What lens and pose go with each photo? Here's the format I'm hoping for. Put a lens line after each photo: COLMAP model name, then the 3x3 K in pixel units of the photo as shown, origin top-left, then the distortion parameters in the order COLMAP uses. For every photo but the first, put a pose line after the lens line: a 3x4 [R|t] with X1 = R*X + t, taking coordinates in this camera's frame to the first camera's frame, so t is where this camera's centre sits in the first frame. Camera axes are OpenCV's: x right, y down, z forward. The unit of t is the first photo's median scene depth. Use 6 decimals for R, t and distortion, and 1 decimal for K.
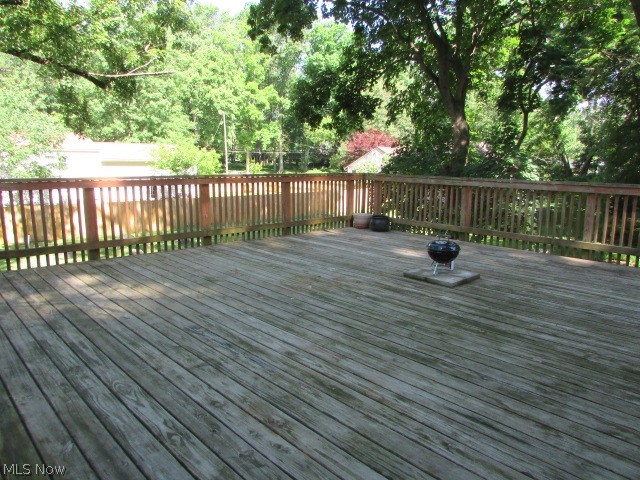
lens RADIAL K [[456.0, 0, 320.7], [0, 456.0, 240.0], [0, 0, 1]] dist [-0.029523, 0.014377]
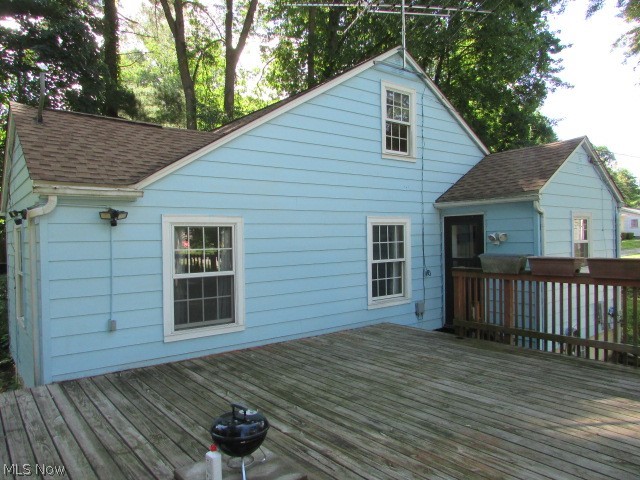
lens RADIAL K [[456.0, 0, 319.5], [0, 456.0, 240.5], [0, 0, 1]] dist [-0.029523, 0.014377]
pose [[-0.996503, 0.004188, 0.083453, 0.171973], [0.019064, 0.983797, 0.178270, -0.442978], [-0.081354, 0.179238, -0.980436, 2.143325]]
